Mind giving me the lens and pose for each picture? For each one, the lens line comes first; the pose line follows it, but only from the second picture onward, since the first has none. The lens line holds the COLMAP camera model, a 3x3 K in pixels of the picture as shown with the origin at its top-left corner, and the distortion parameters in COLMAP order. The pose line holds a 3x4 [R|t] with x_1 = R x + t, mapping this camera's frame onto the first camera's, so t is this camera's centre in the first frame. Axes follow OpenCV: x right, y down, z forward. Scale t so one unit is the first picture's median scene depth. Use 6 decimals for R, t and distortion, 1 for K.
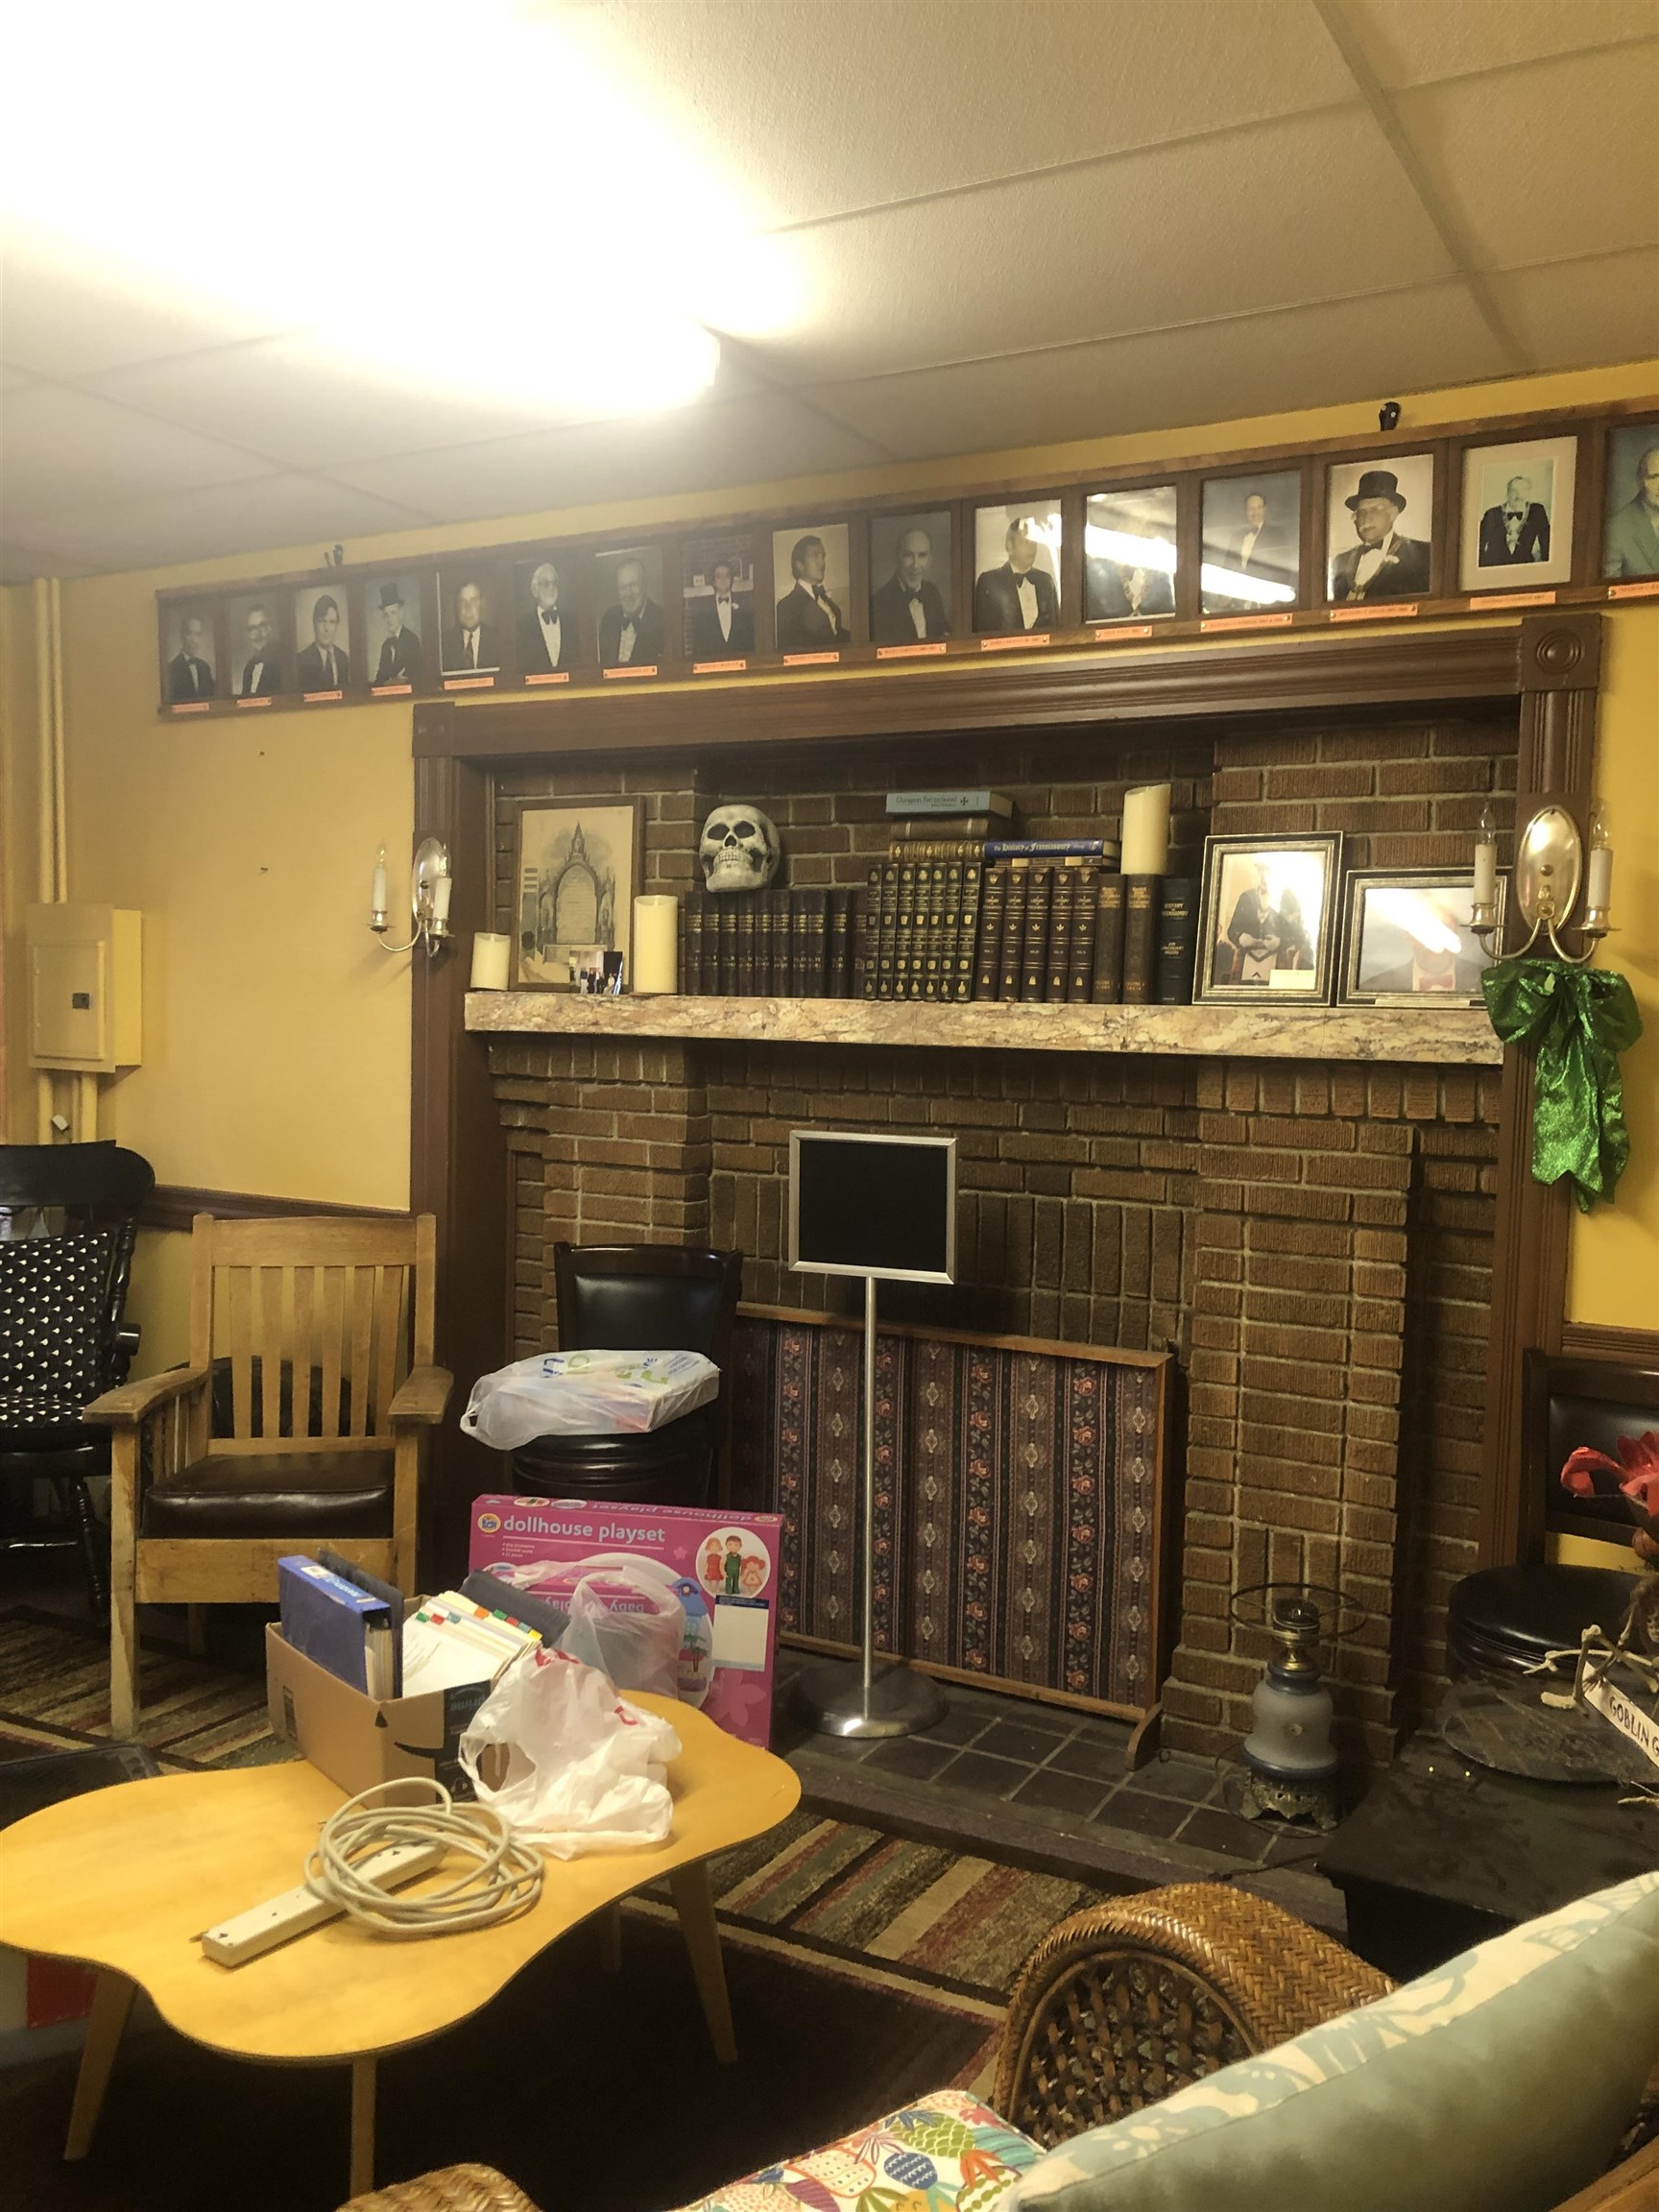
lens RADIAL K [[1779.3, 0, 836.0], [0, 1779.3, 1135.8], [0, 0, 1]] dist [0.049823, -0.087396]
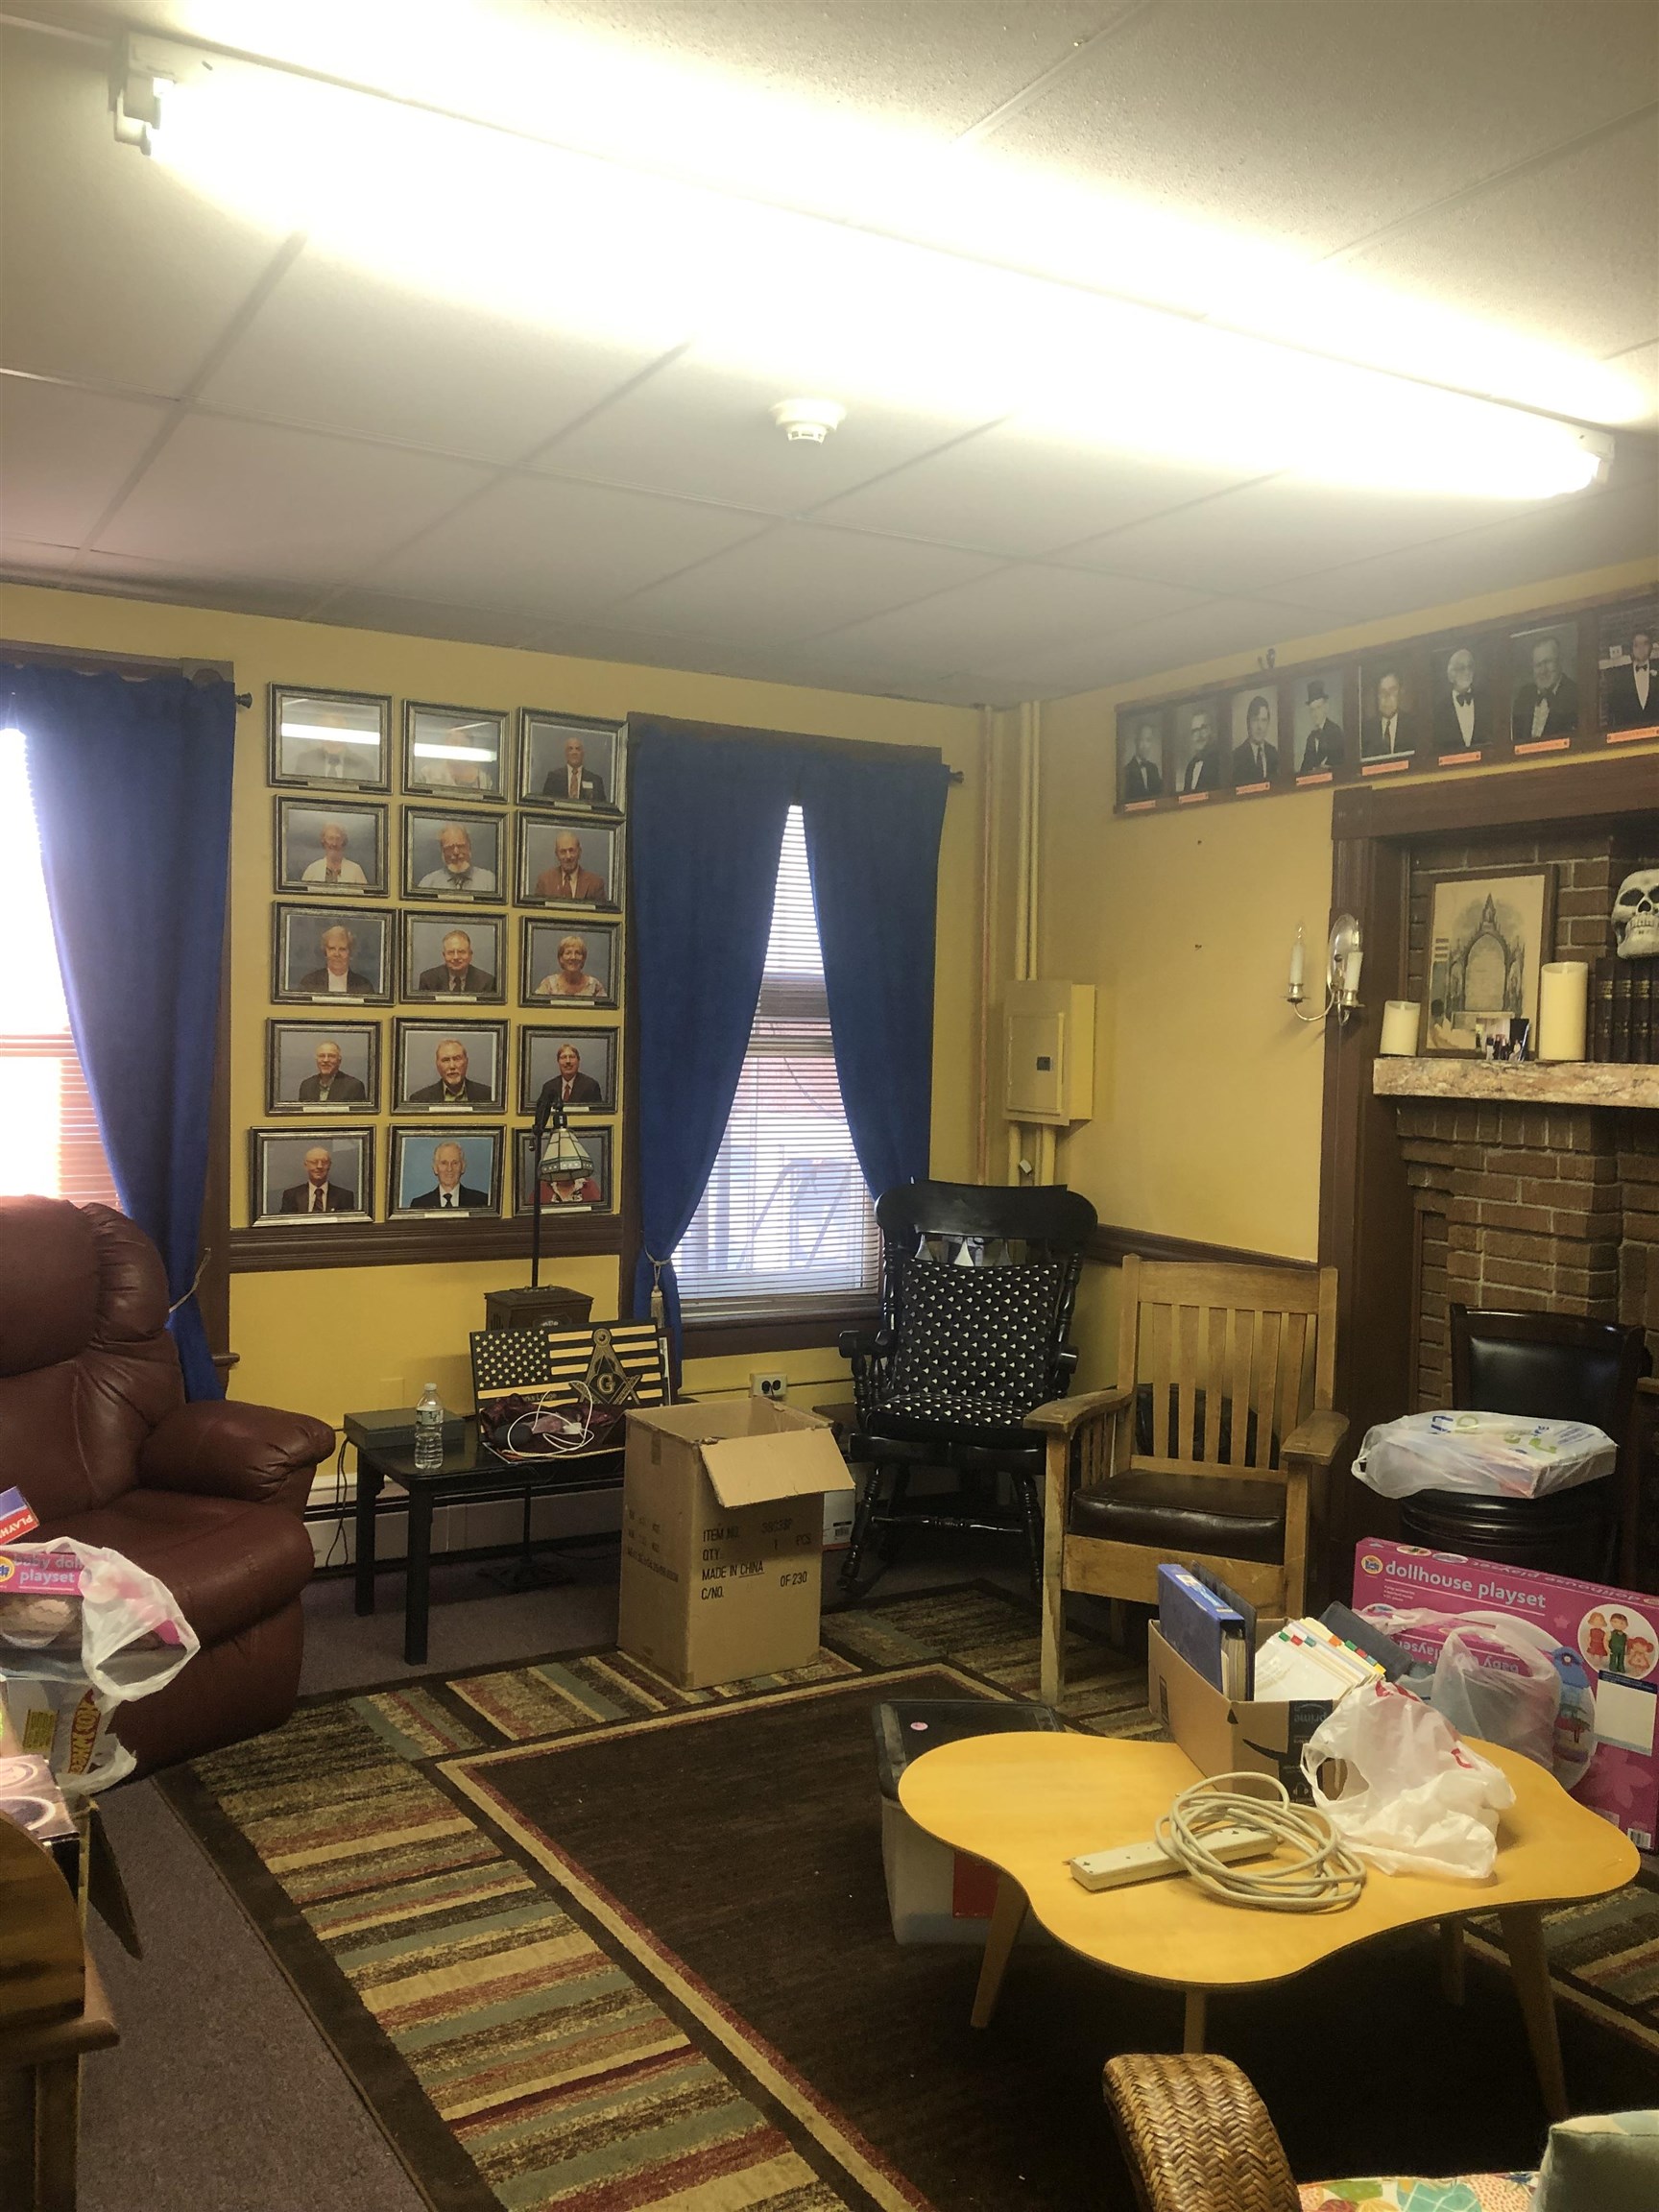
lens RADIAL K [[1821.4, 0, 828.9], [0, 1821.4, 1105.1], [0, 0, 1]] dist [-0.000605, -0.093710]
pose [[0.856314, 0.017657, -0.516154, 0.073740], [-0.034727, 0.999122, -0.023433, -0.016799], [0.515287, 0.037991, 0.856175, -0.086976]]
